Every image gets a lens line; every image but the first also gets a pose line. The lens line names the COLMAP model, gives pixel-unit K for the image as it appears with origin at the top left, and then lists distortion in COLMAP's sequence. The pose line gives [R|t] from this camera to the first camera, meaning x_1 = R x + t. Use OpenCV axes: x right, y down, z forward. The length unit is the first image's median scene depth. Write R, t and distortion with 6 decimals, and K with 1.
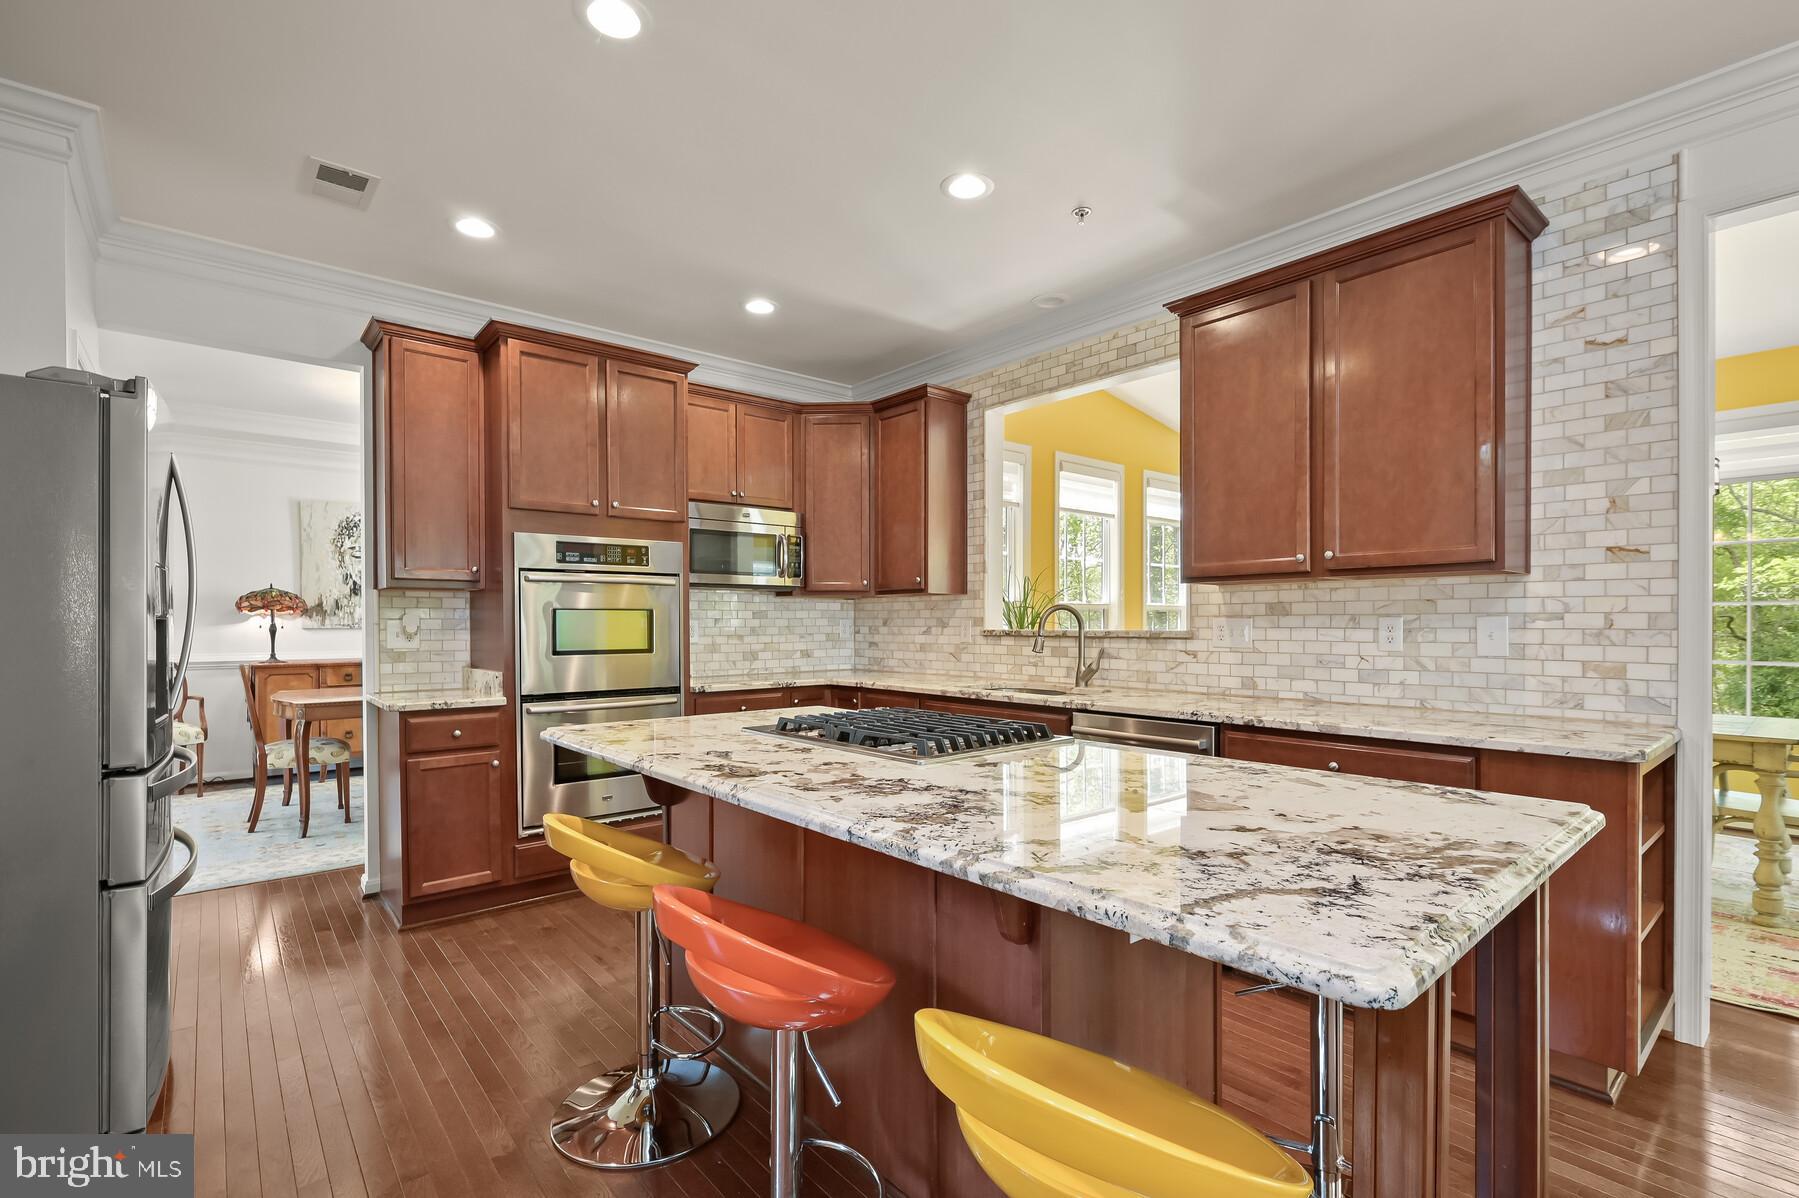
lens RADIAL K [[814.8, 0, 905.1], [0, 814.8, 628.6], [0, 0, 1]] dist [-0.001265, -0.000008]
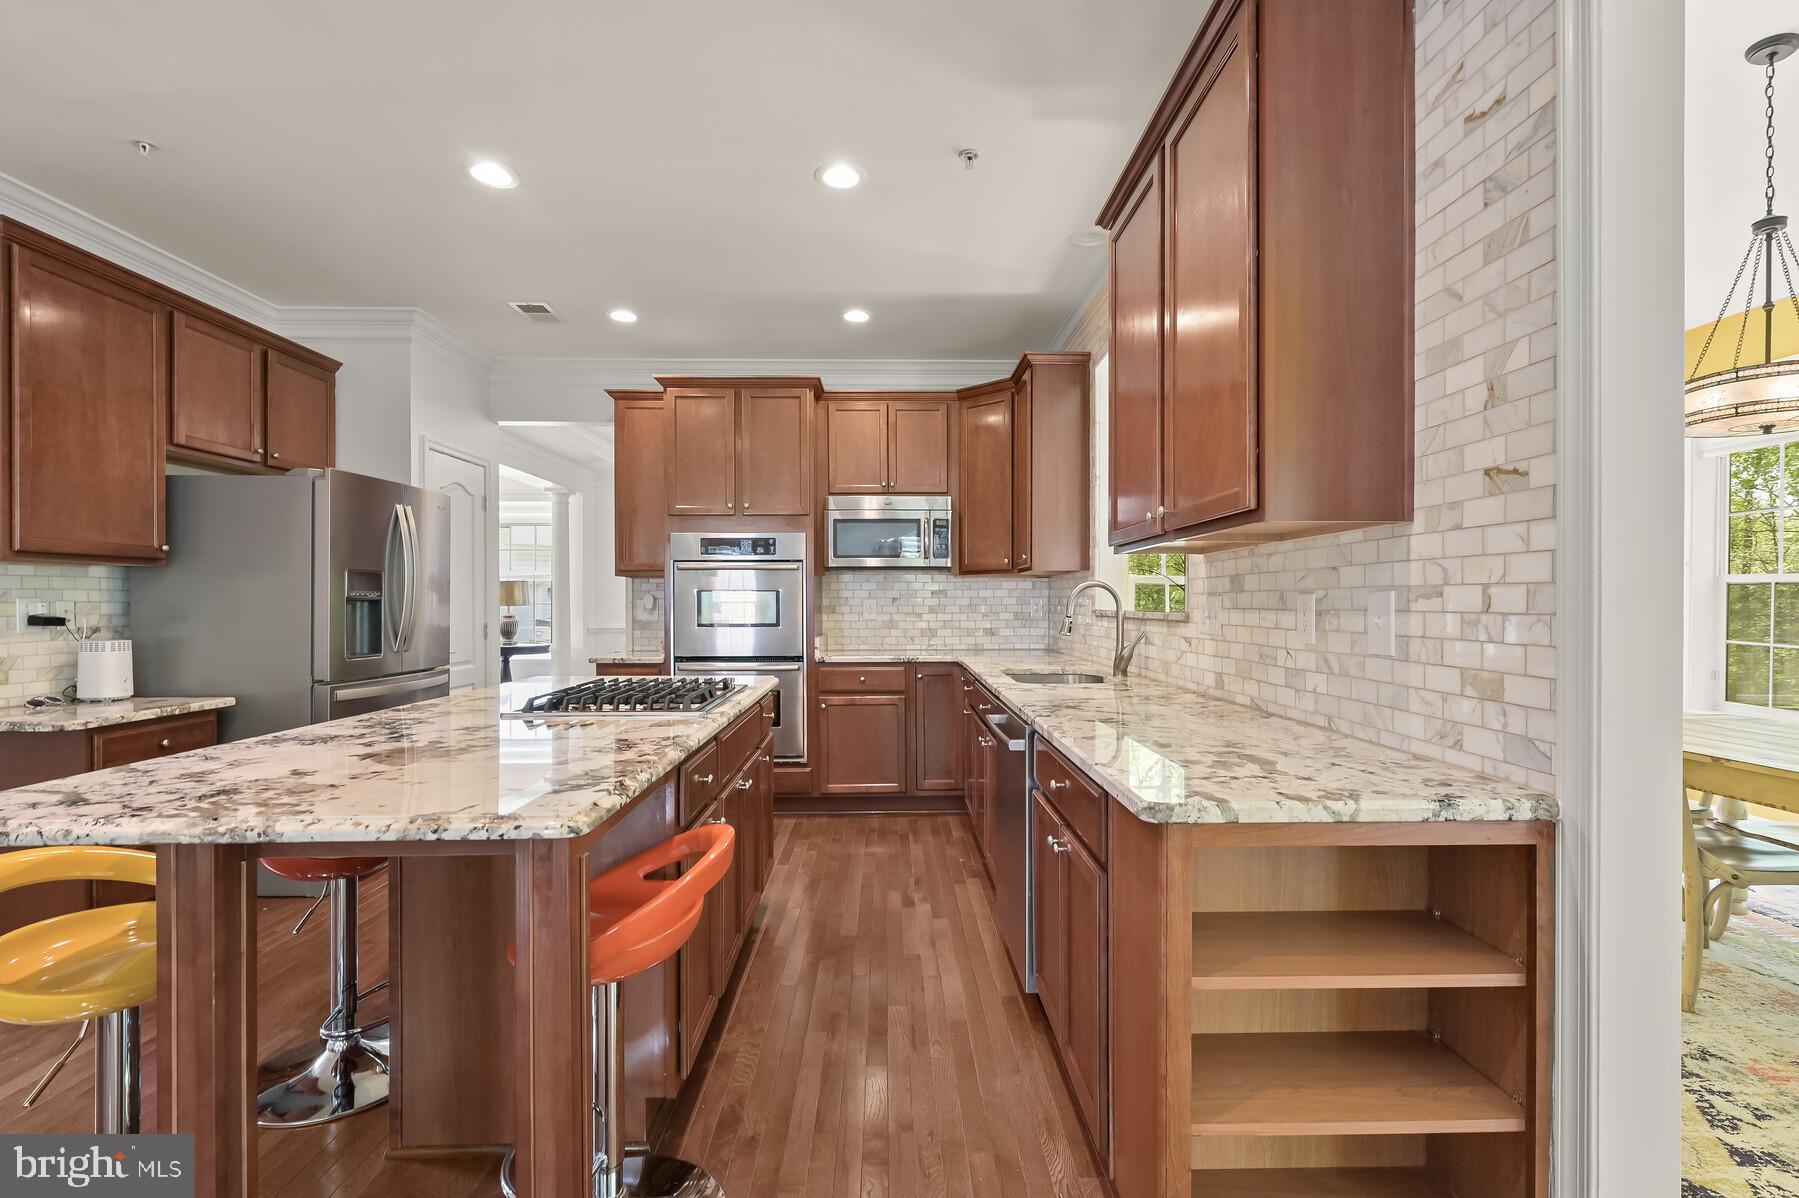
lens RADIAL K [[812.3, 0, 902.7], [0, 812.3, 605.2], [0, 0, 1]] dist [0.000098, 0.000010]
pose [[0.773008, 0.003025, -0.634389, 0.612125], [-0.004626, 0.999989, -0.000869, -0.001671], [0.634379, 0.003606, 0.773013, 0.203349]]
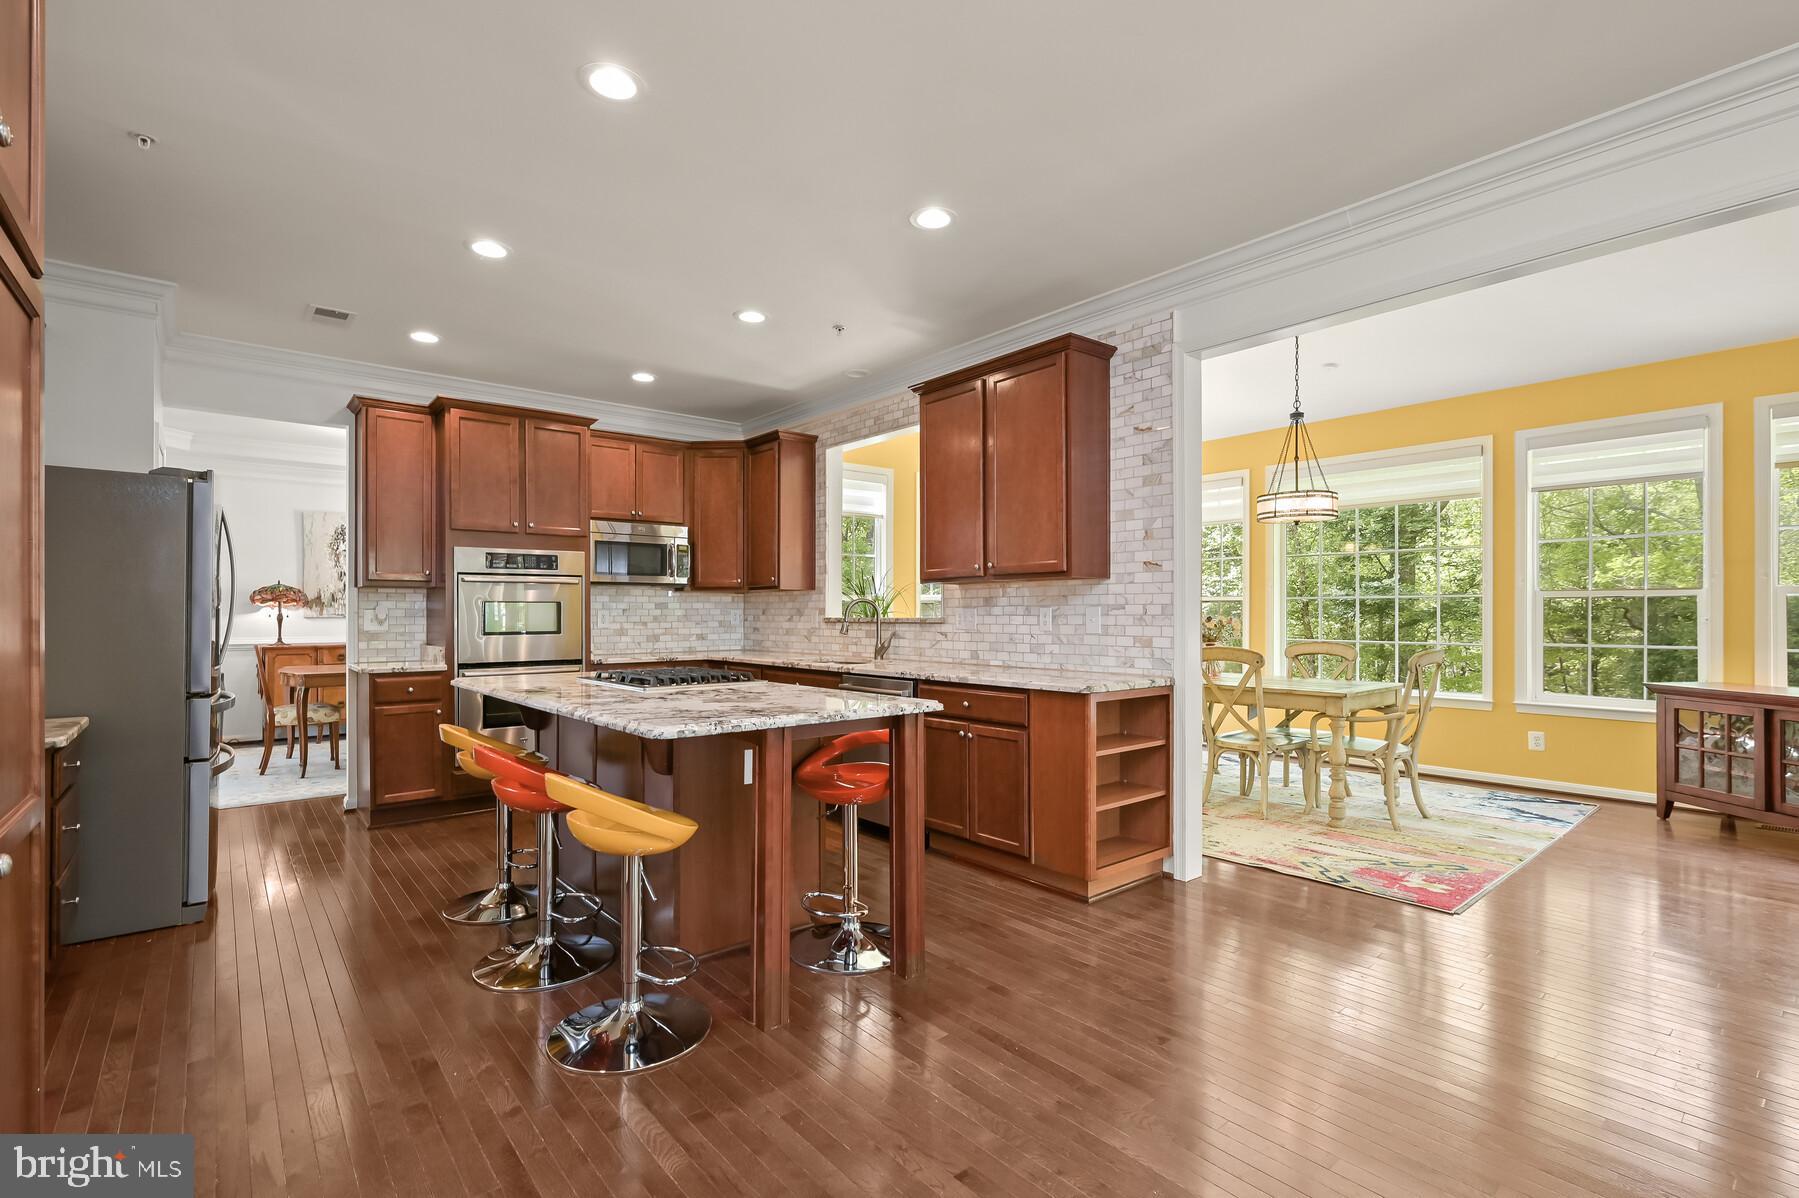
lens RADIAL K [[826.9, 0, 904.5], [0, 826.9, 609.0], [0, 0, 1]] dist [0.000191, -0.000256]
pose [[0.999943, 0.000233, -0.010687, 0.287518], [-0.000382, 0.999902, -0.013989, 0.007508], [0.010683, 0.013993, 0.999845, -0.381281]]
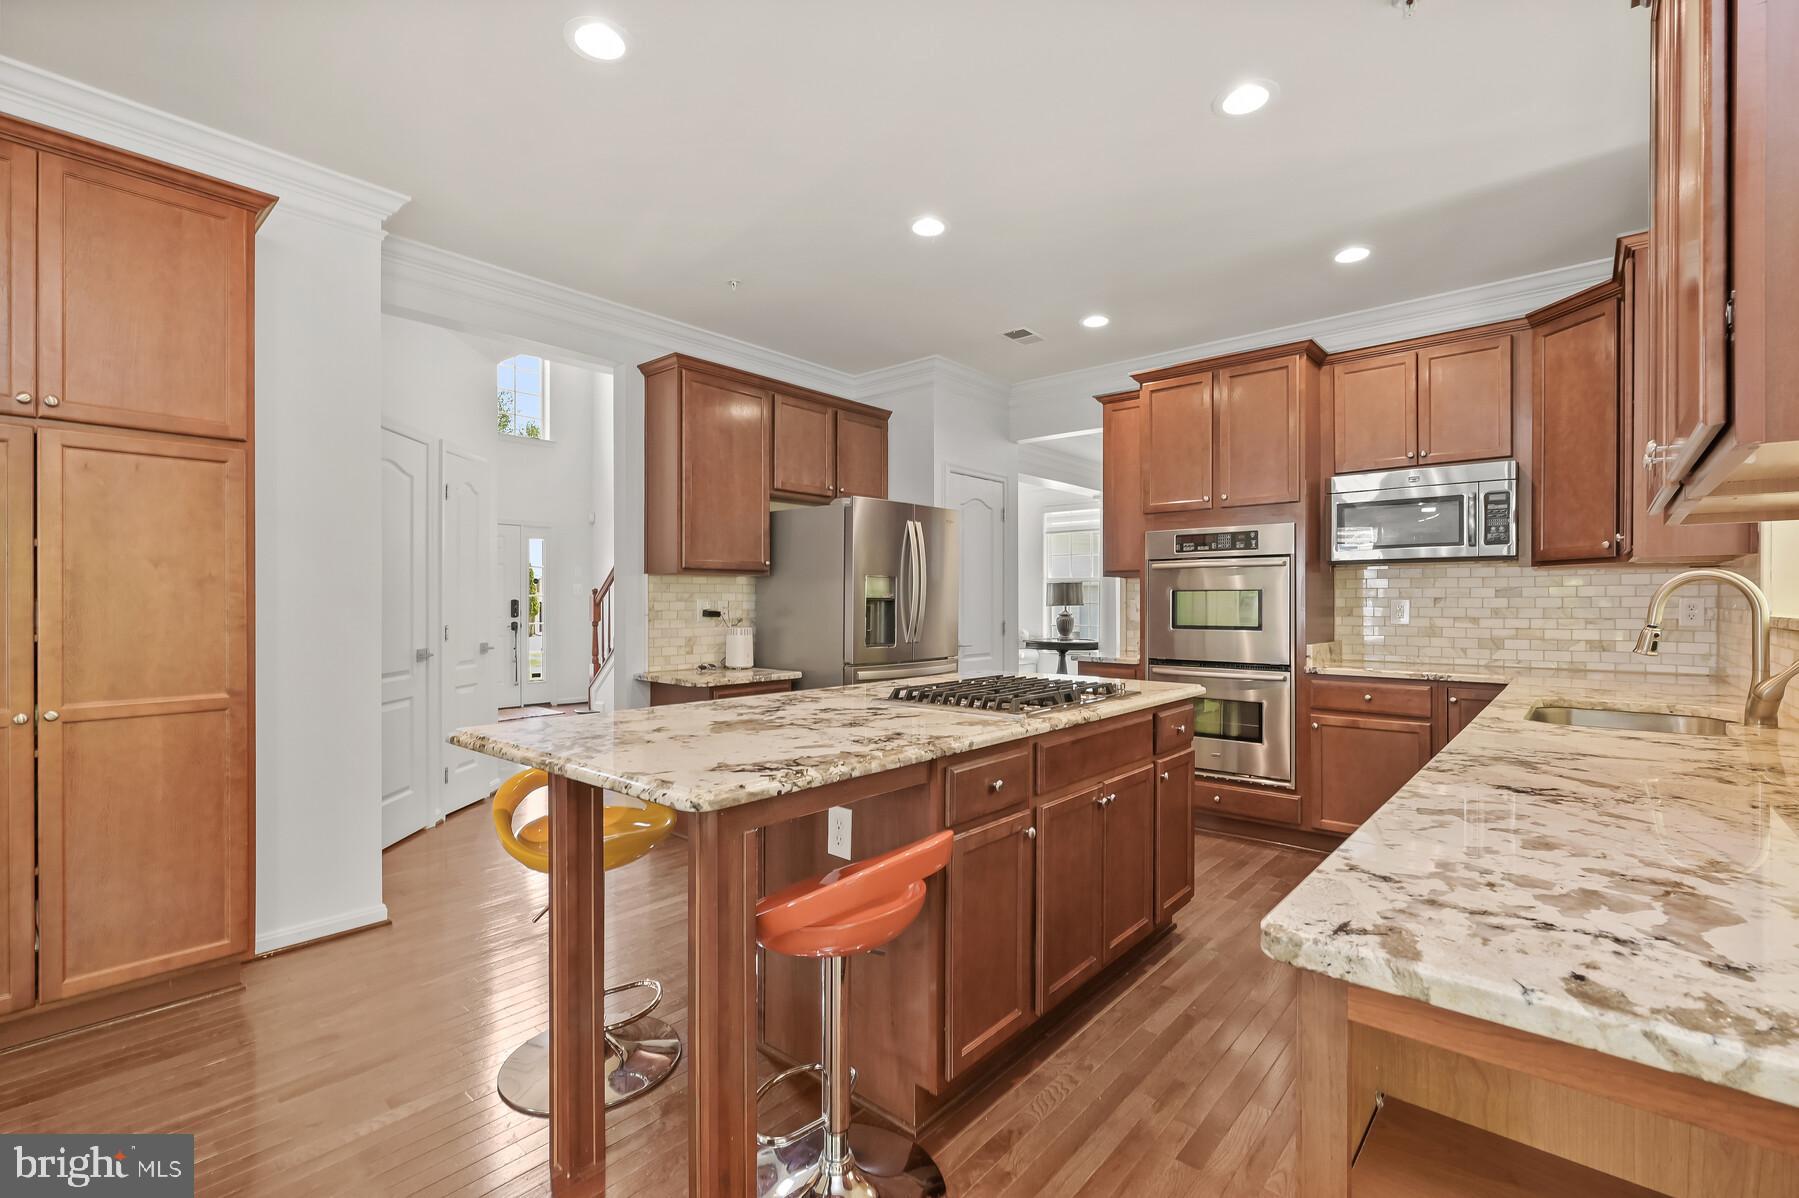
lens RADIAL K [[792.6, 0, 901.8], [0, 792.6, 603.4], [0, 0, 1]] dist [-0.002525, 0.000023]
pose [[0.148428, 0.003128, -0.988918, 0.666221], [-0.009272, 0.999955, 0.001771, -0.003042], [0.988880, 0.008906, 0.148450, 0.403220]]
